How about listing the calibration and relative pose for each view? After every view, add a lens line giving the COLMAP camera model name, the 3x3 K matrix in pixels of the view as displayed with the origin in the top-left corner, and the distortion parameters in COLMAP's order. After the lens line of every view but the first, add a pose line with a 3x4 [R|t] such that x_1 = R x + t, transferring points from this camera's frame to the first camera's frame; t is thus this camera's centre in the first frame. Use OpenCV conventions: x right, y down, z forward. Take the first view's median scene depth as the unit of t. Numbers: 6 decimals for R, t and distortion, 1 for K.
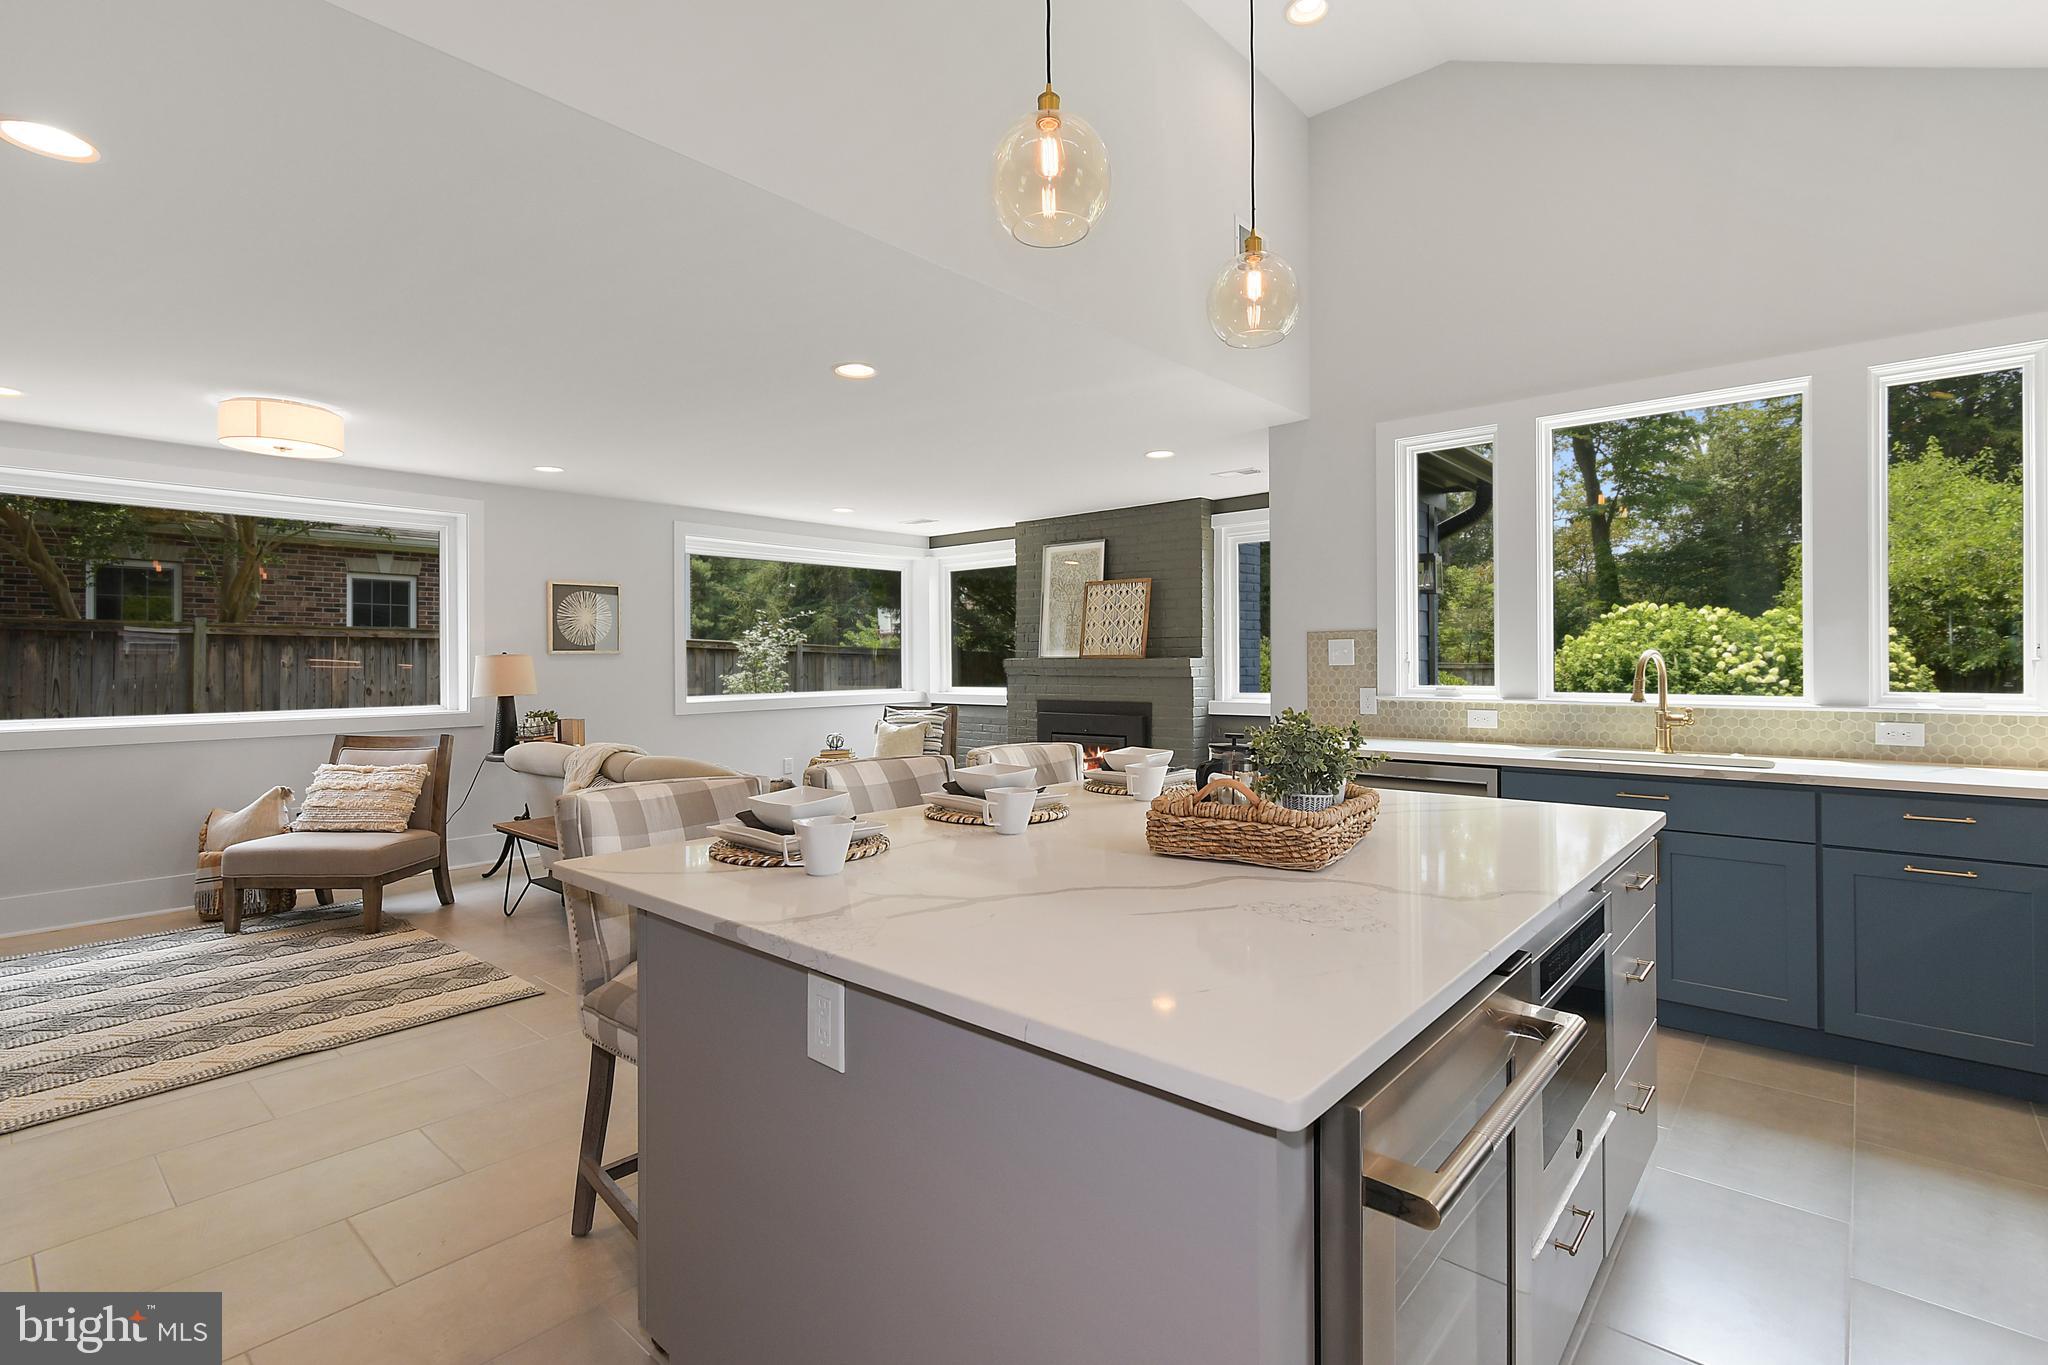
lens RADIAL K [[946.3, 0, 1022.1], [0, 946.3, 657.7], [0, 0, 1]] dist [0.000231, 0.000574]
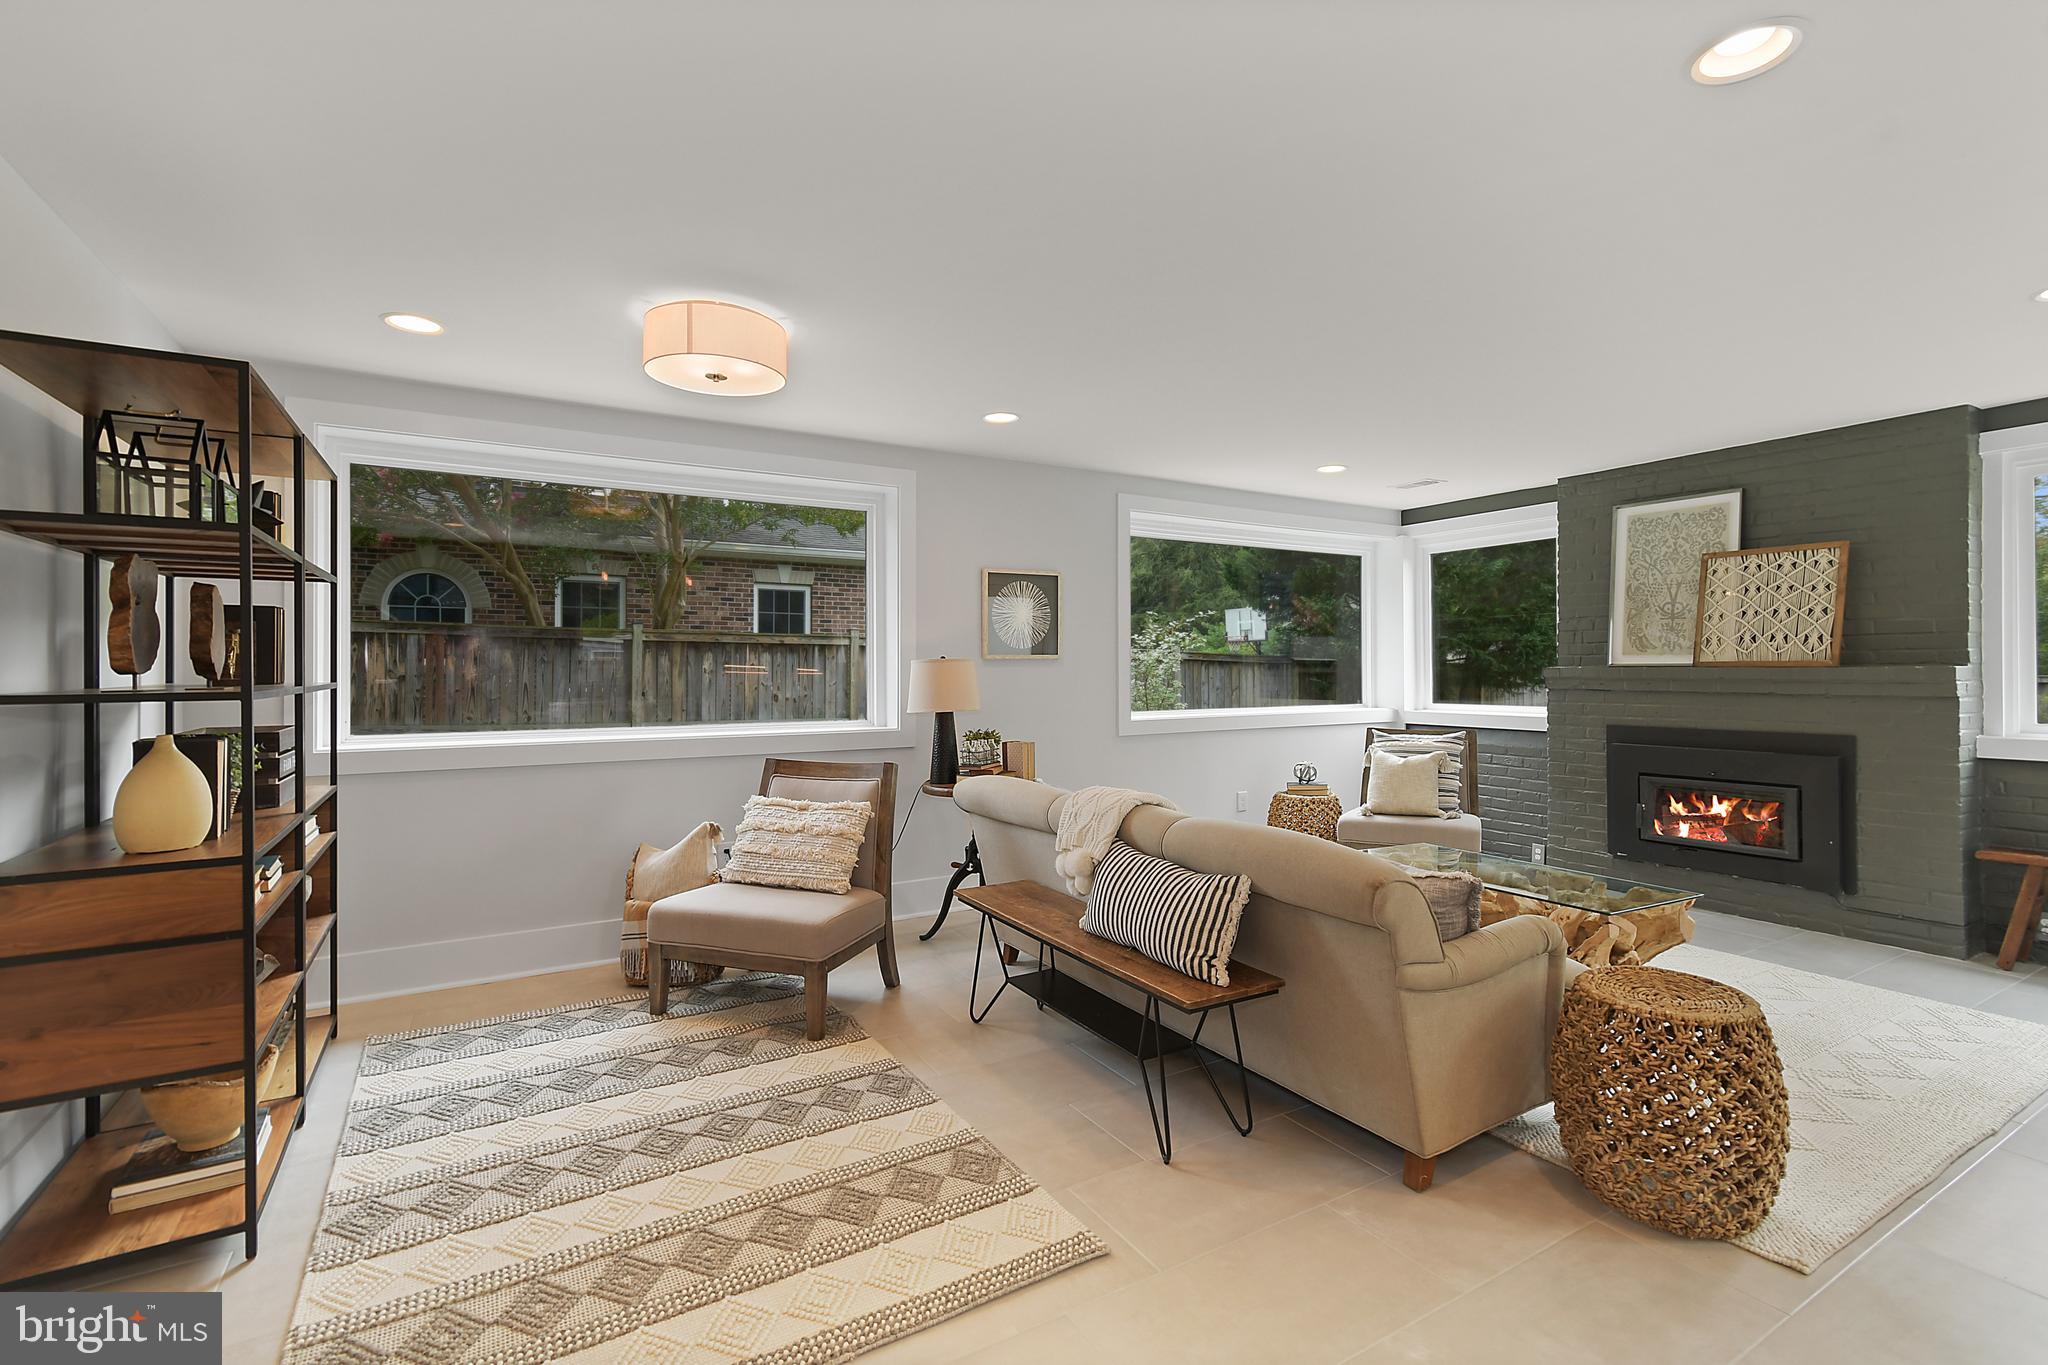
lens RADIAL K [[907.6, 0, 1026.4], [0, 907.6, 667.0], [0, 0, 1]] dist [-0.001796, -0.000234]
pose [[0.950289, 0.003309, -0.311352, -0.192125], [-0.002977, 0.999994, 0.001541, 0.001558], [0.311356, -0.000538, 0.950293, 0.234788]]
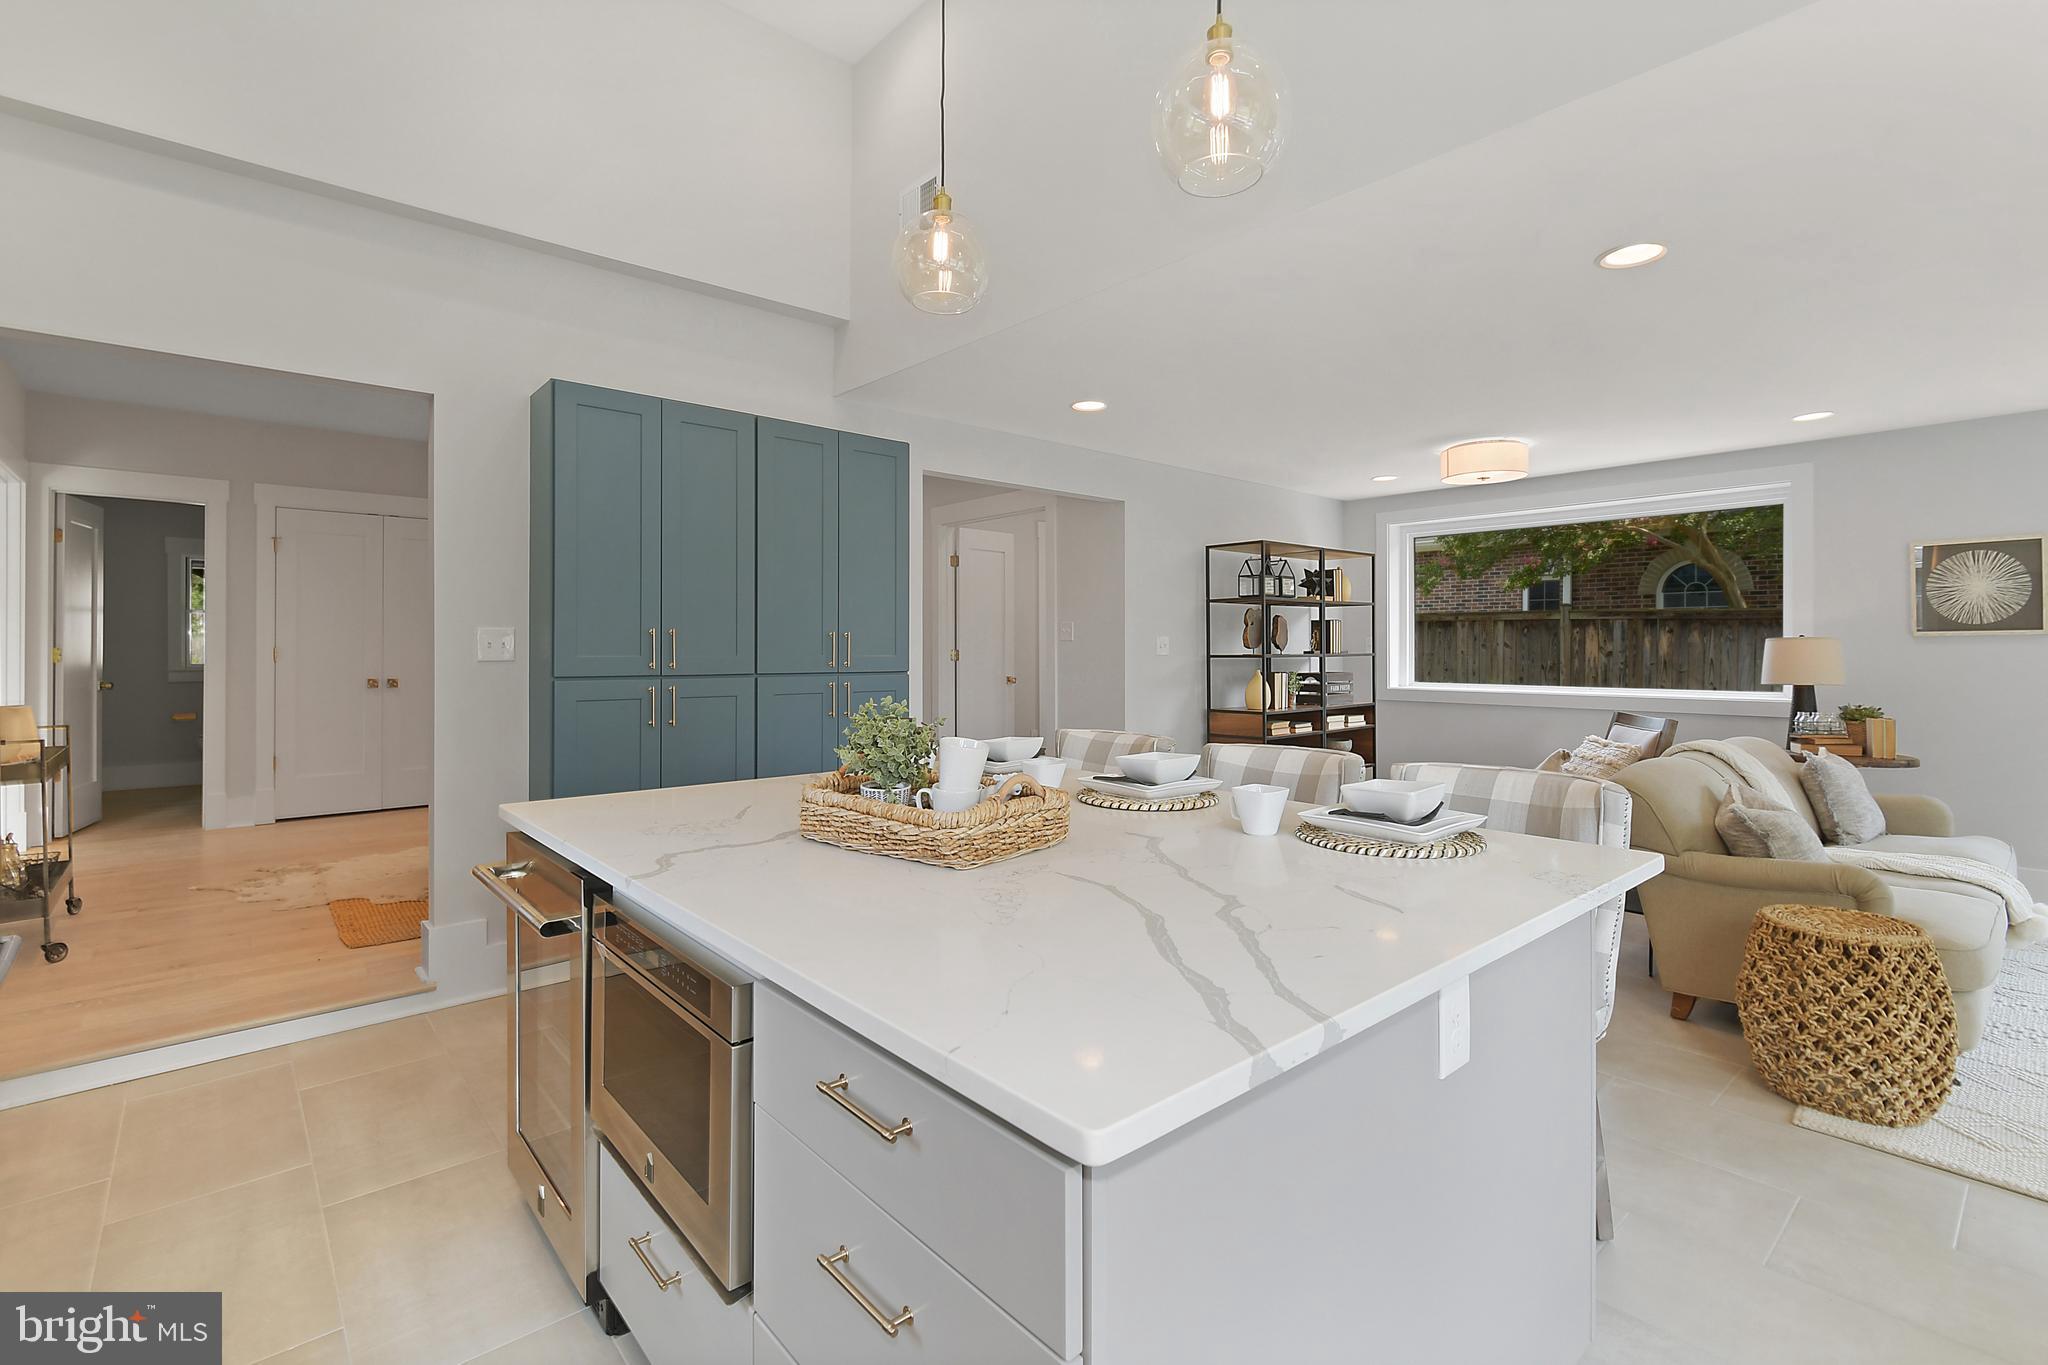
lens RADIAL K [[946.3, 0, 1022.1], [0, 946.3, 657.7], [0, 0, 1]] dist [0.000231, 0.000574]
pose [[-0.134246, 0.015554, -0.990826, 0.331076], [0.005209, 0.999874, 0.014990, -0.001387], [0.990934, -0.003149, -0.134310, 0.321236]]
